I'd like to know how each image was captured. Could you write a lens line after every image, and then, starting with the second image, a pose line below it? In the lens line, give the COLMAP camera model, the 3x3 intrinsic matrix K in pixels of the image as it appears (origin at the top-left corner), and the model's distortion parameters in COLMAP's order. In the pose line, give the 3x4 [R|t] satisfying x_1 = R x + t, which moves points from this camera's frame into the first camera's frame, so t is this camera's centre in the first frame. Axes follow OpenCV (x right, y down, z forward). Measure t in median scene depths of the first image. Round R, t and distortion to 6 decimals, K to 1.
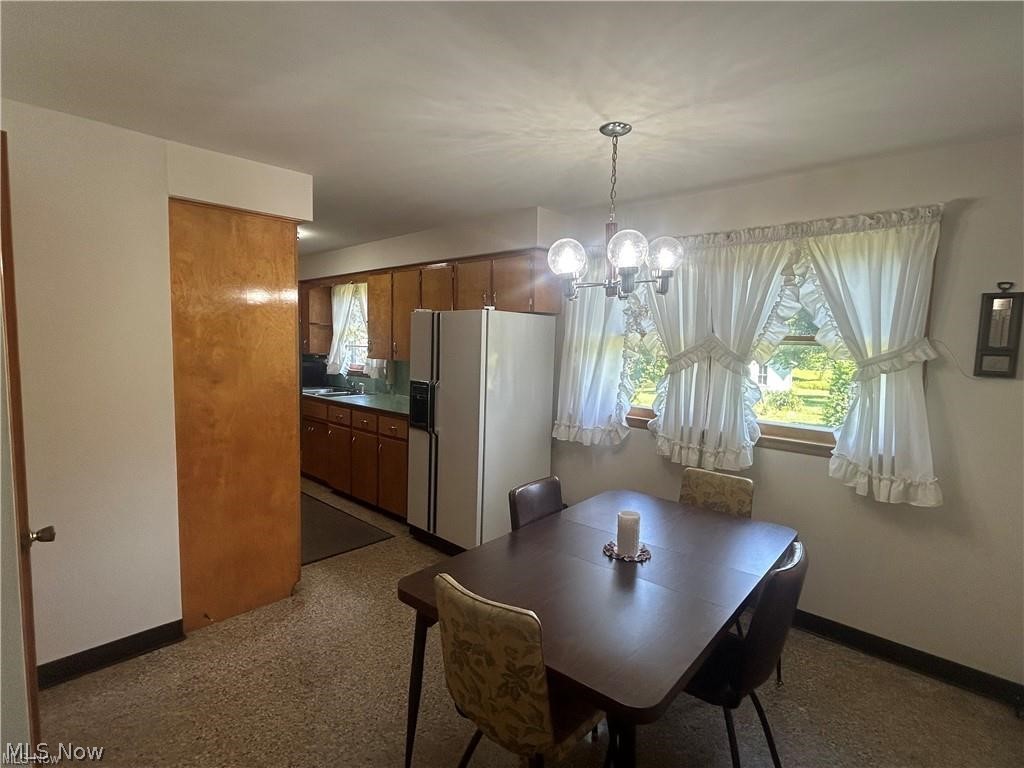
lens RADIAL K [[509.9, 0, 512.0], [0, 509.9, 384.0], [0, 0, 1]] dist [0.000102, -0.000018]
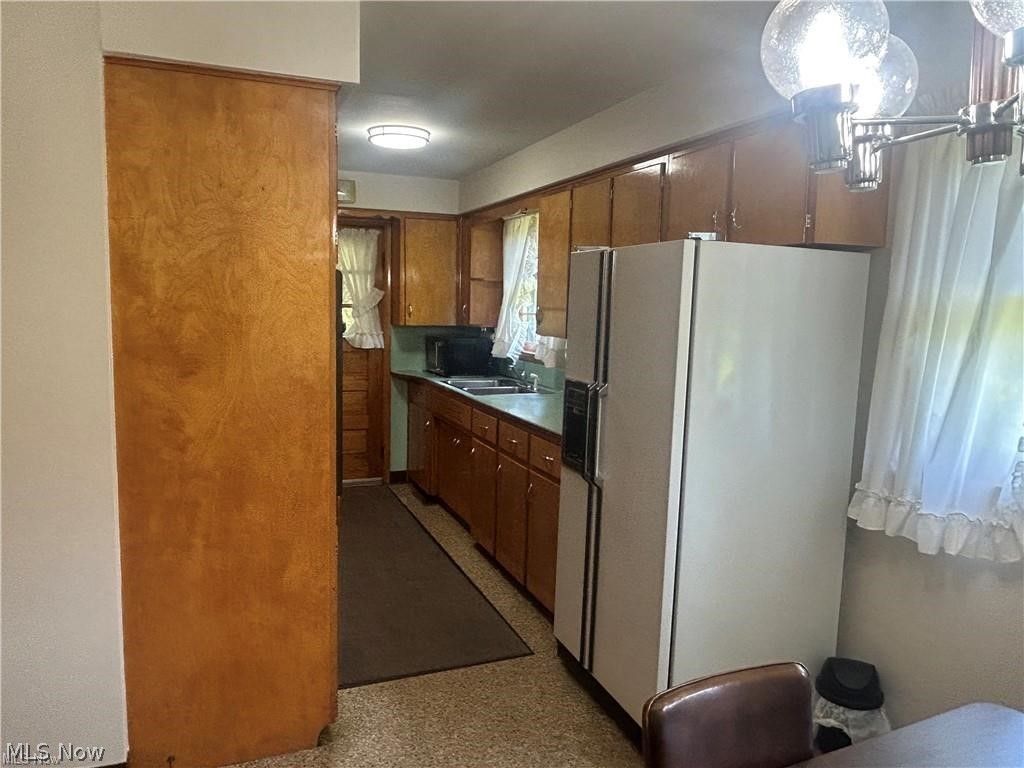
lens RADIAL K [[719.5, 0, 512.9], [0, 719.5, 379.3], [0, 0, 1]] dist [-0.001754, -0.006444]
pose [[0.906427, 0.048187, -0.419605, 0.075803], [-0.041570, 0.998825, 0.024904, -0.024948], [0.420312, -0.005131, 0.907365, 0.302249]]
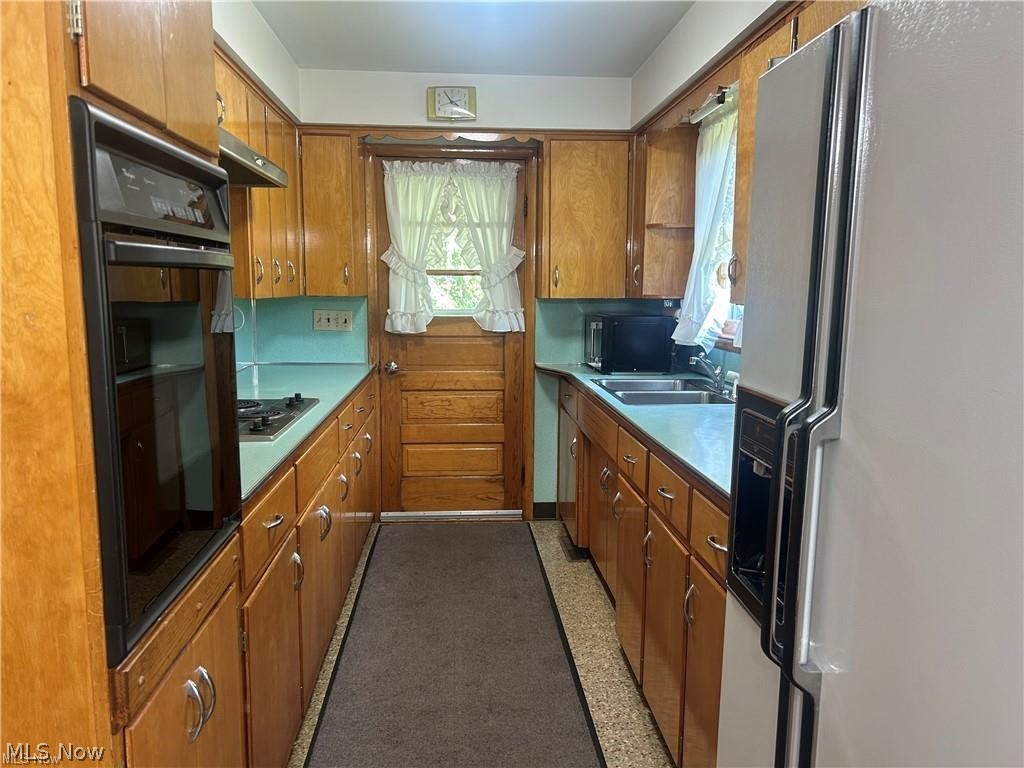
lens RADIAL K [[768.7, 0, 509.5], [0, 768.7, 391.0], [0, 0, 1]] dist [0.063692, -0.002410]
pose [[0.731221, 0.078988, -0.677552, -0.042511], [-0.049151, 0.996792, 0.063159, -0.024221], [0.680368, -0.012881, 0.732757, 0.724944]]
